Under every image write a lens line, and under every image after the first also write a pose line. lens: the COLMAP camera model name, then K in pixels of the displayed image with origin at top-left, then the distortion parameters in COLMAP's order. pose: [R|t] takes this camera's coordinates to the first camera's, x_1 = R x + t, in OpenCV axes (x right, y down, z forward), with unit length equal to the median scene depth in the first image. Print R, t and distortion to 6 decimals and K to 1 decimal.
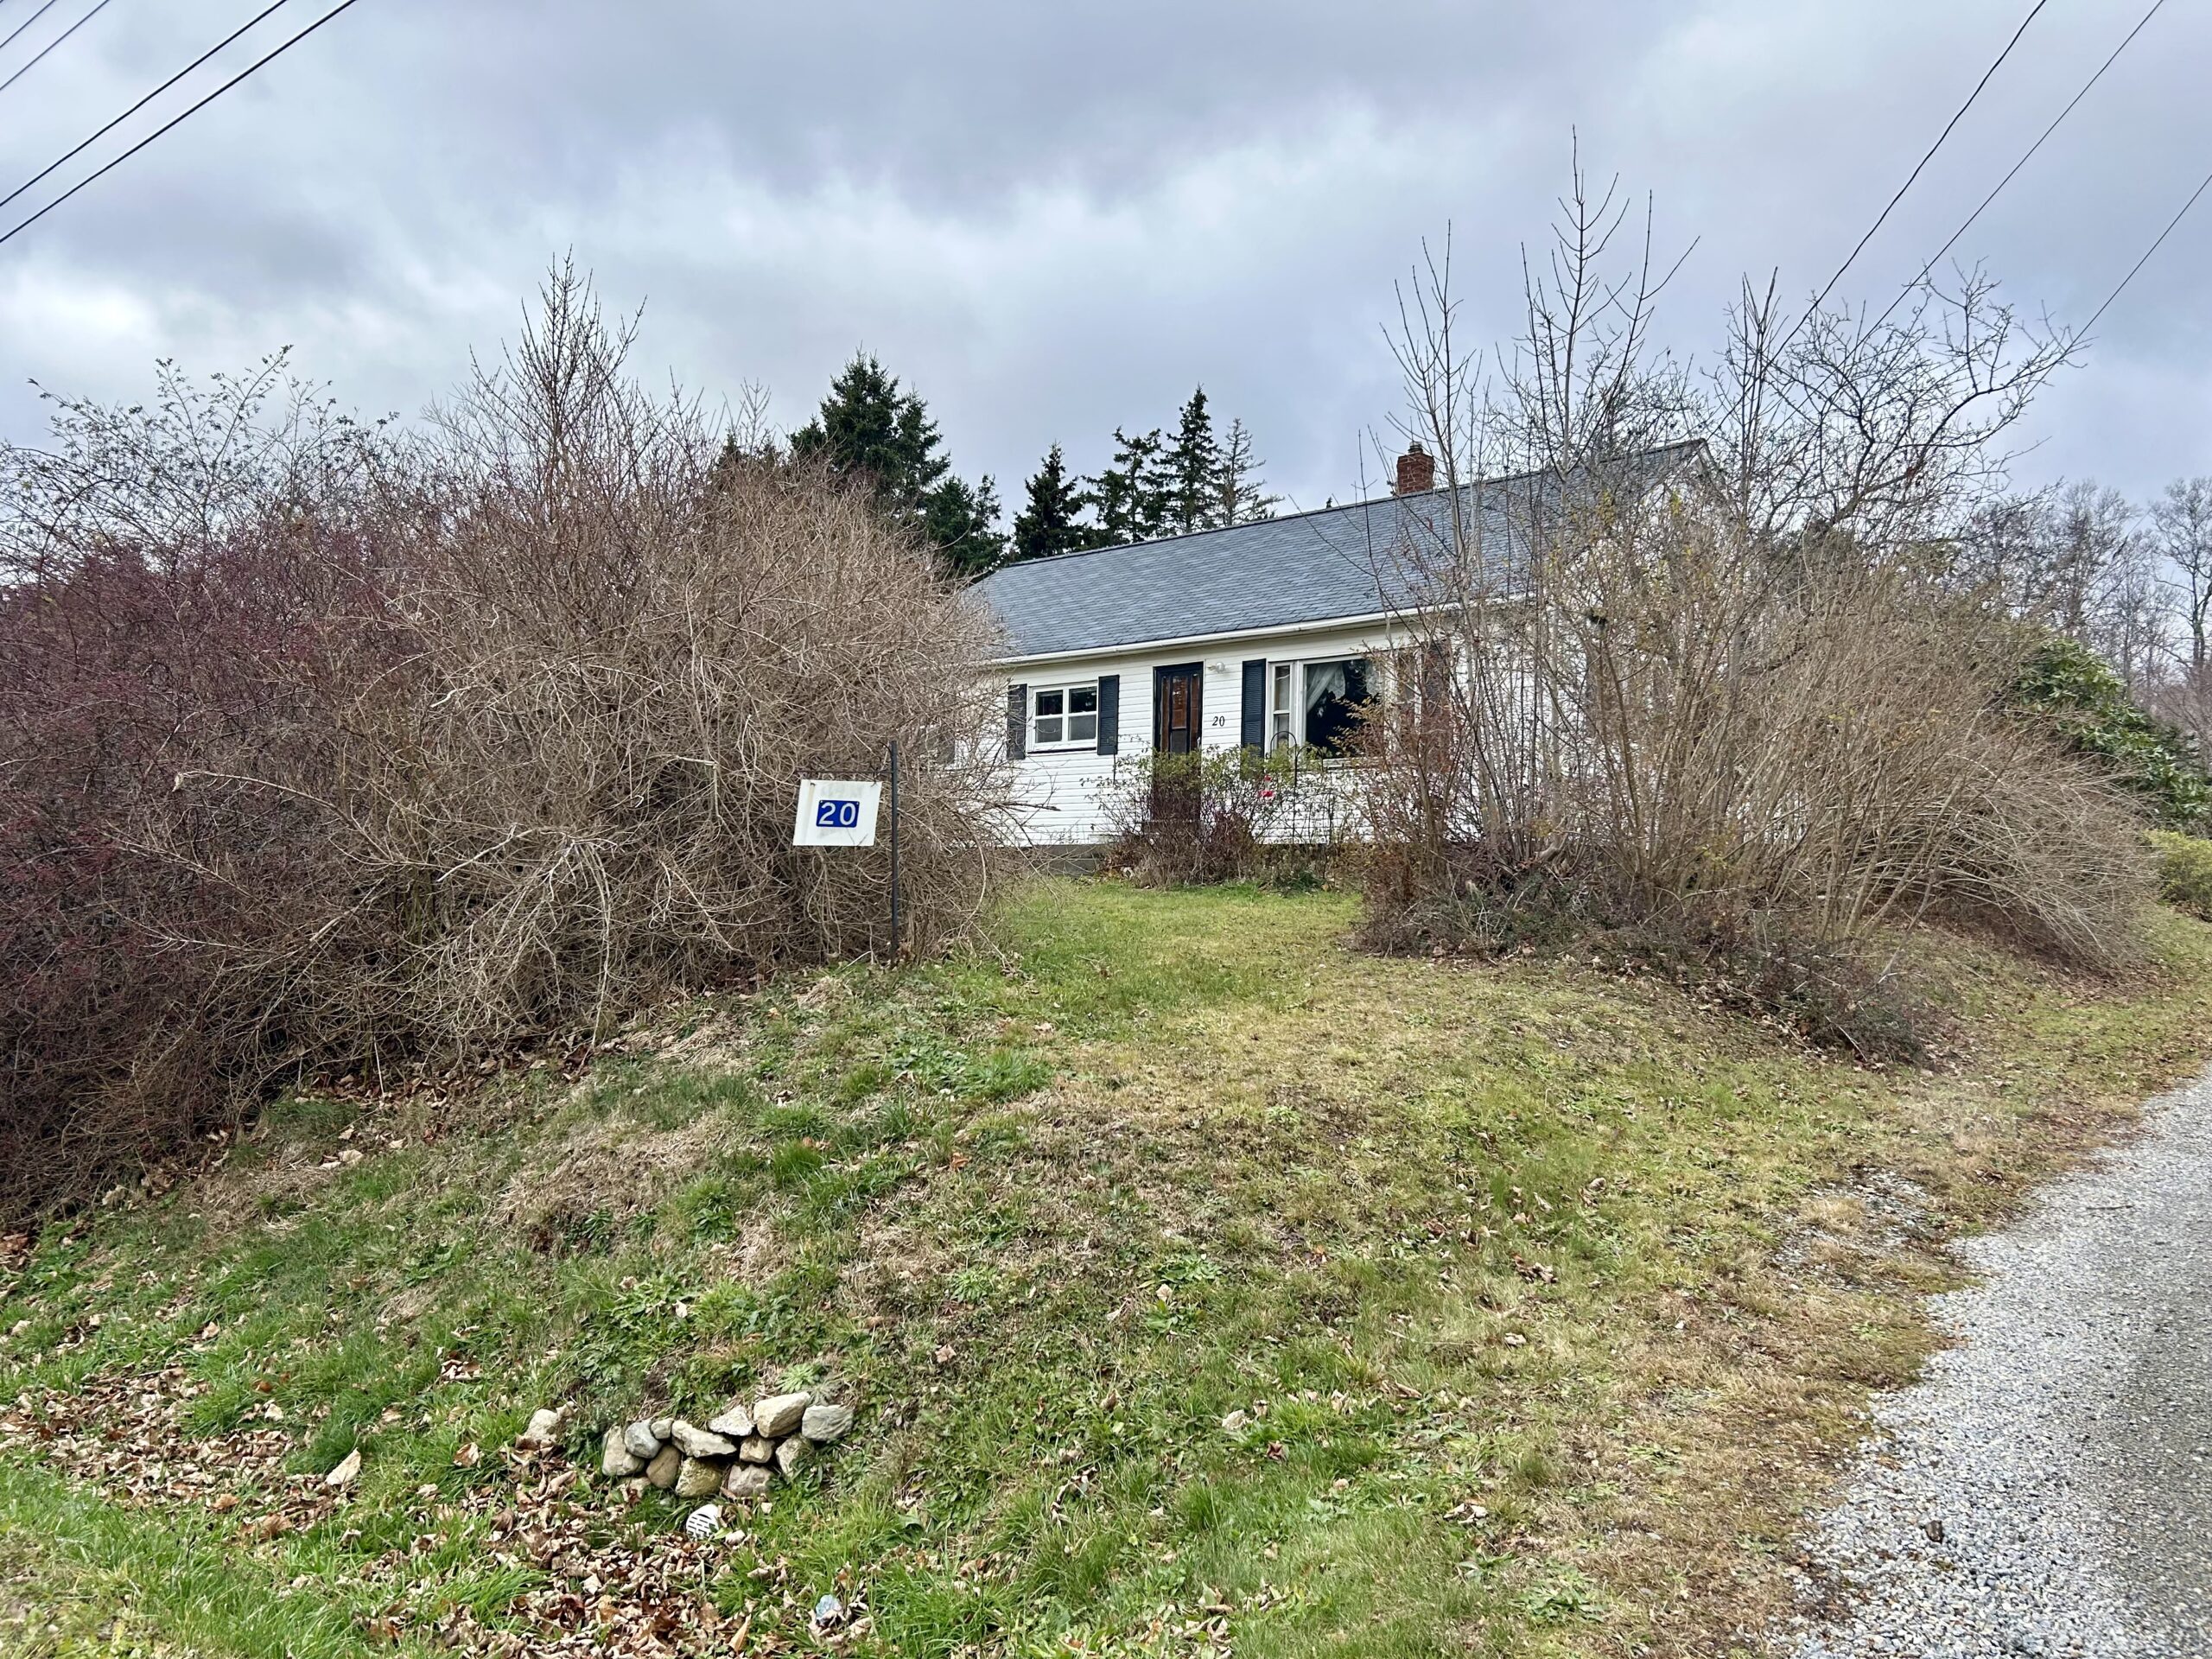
lens RADIAL K [[1658.2, 0, 1098.0], [0, 1658.2, 825.6], [0, 0, 1]] dist [0.011589, 0.001685]
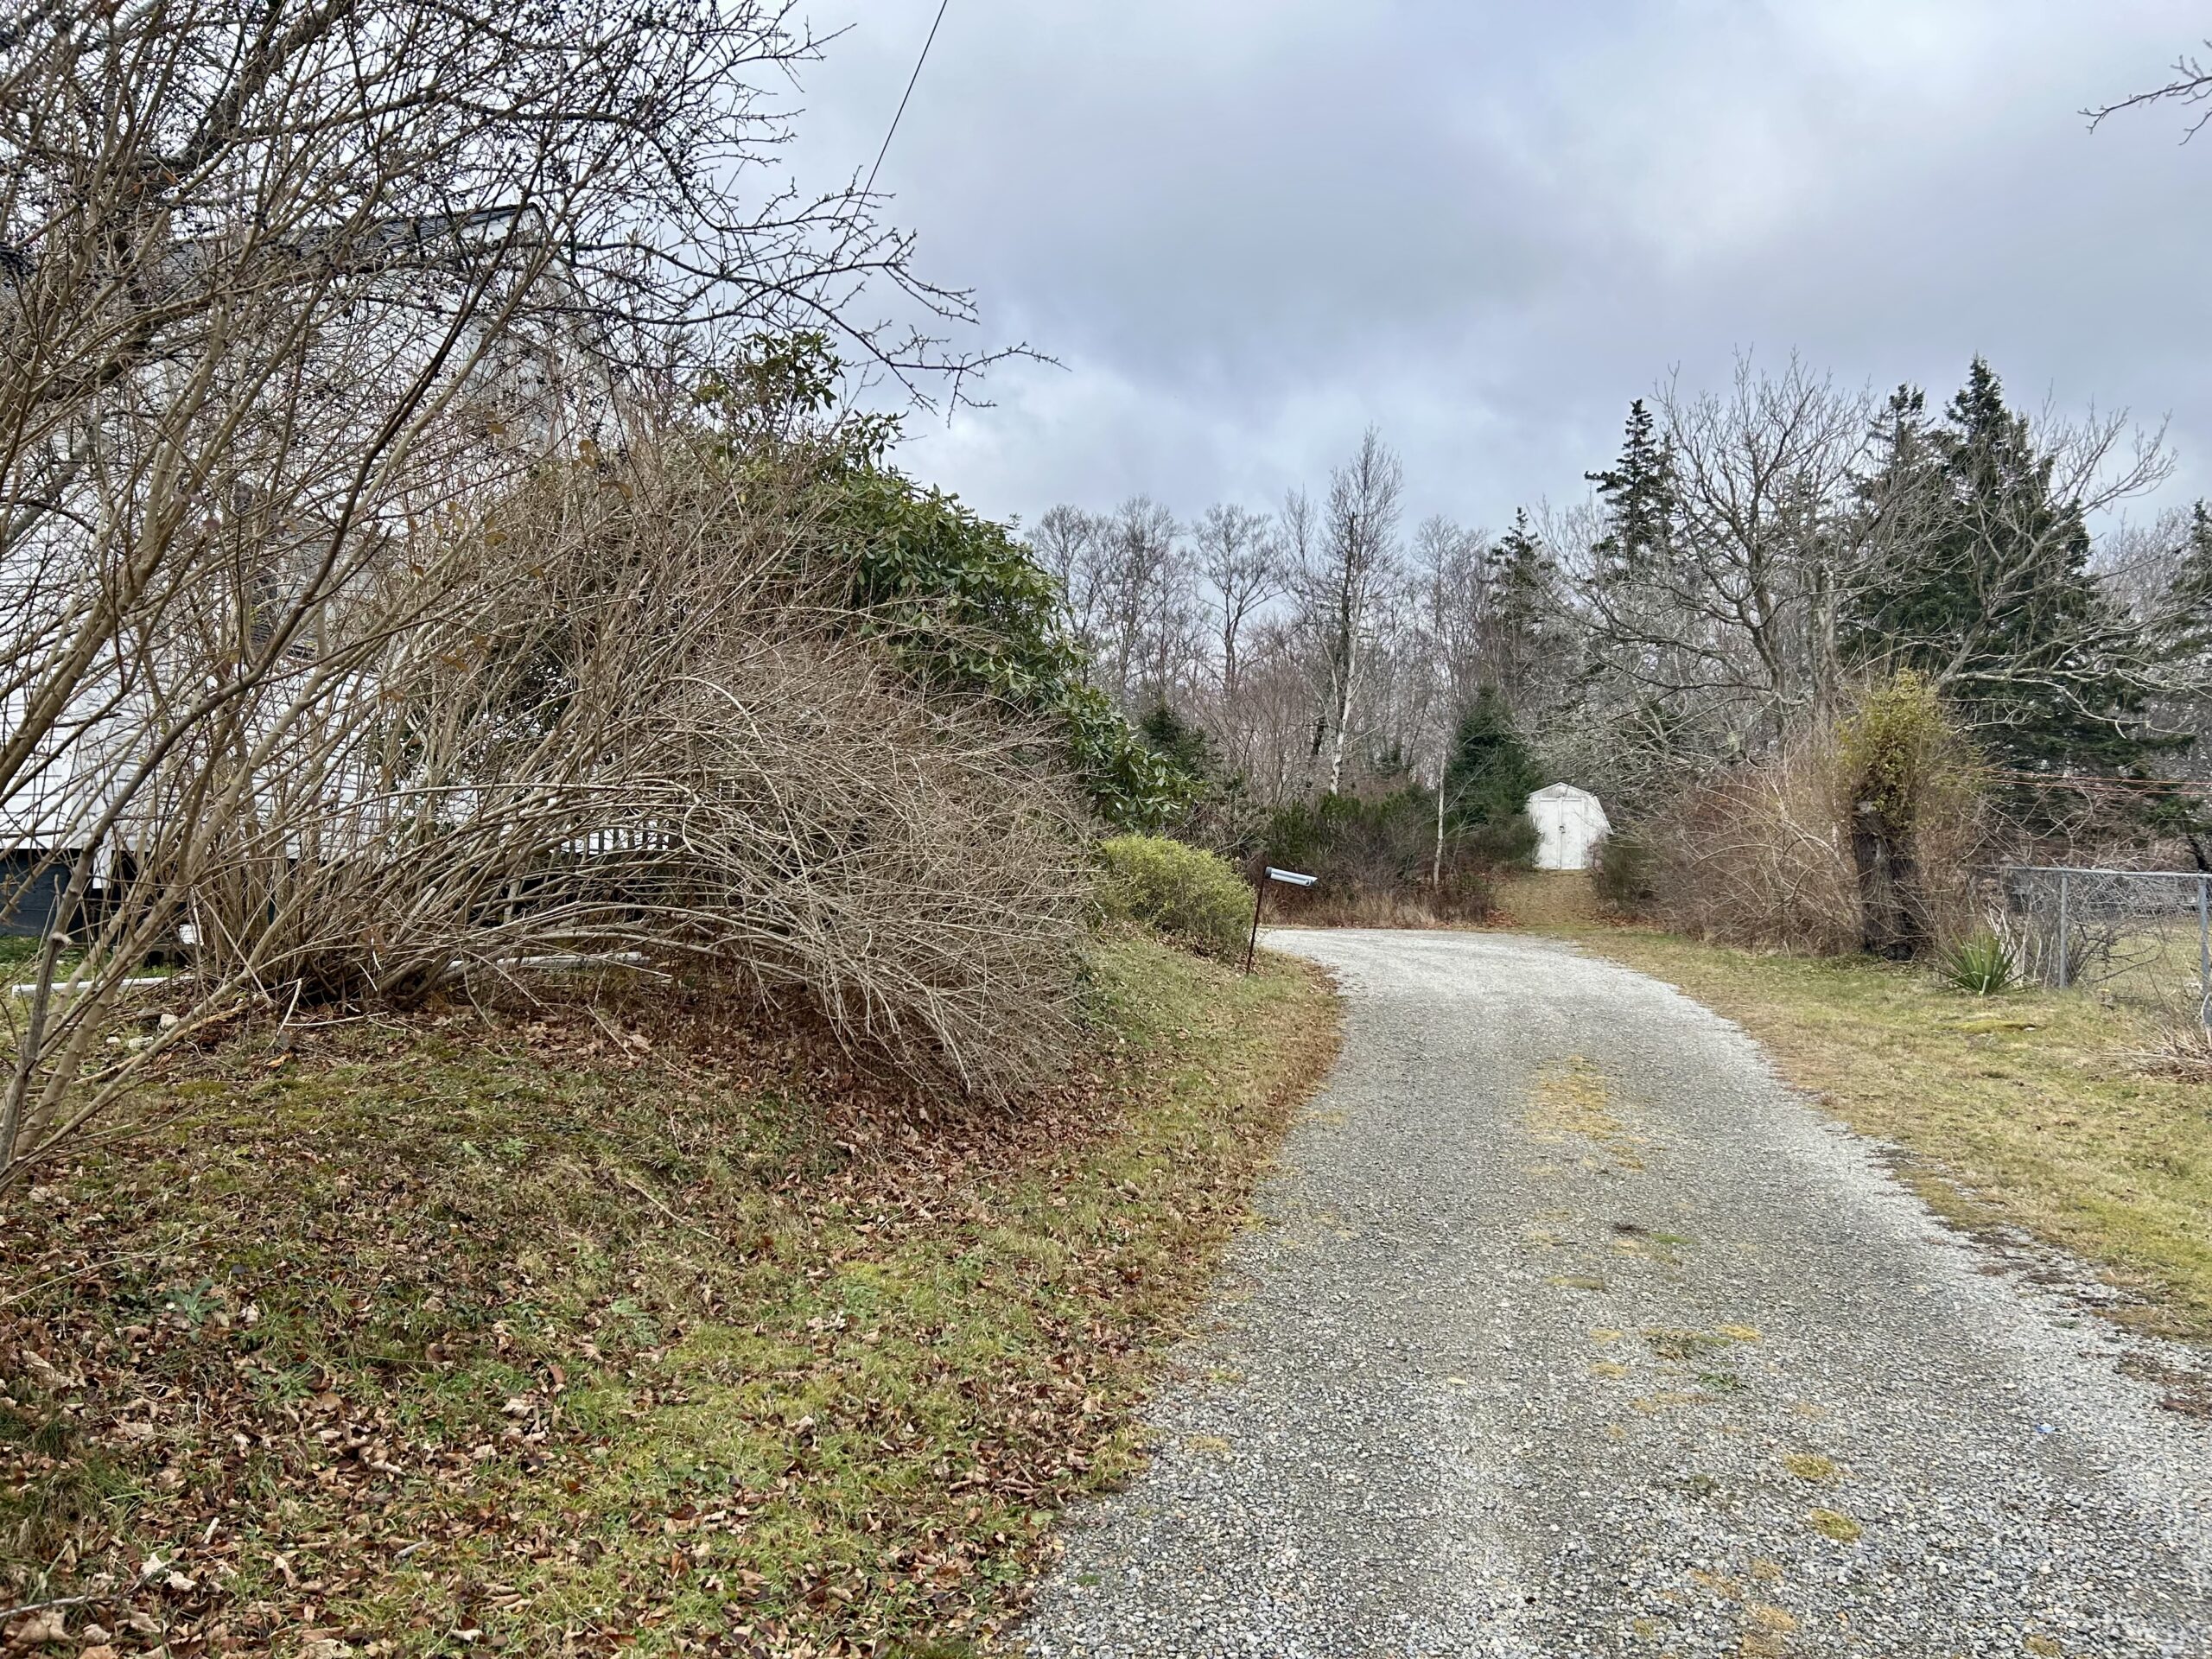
lens RADIAL K [[1658.2, 0, 1106.7], [0, 1658.2, 834.7], [0, 0, 1]] dist [0.011589, 0.001685]
pose [[0.875444, 0.009563, 0.483224, 0.079823], [-0.012723, 0.999914, 0.003261, -0.000312], [-0.483151, -0.009003, 0.875491, 0.109213]]
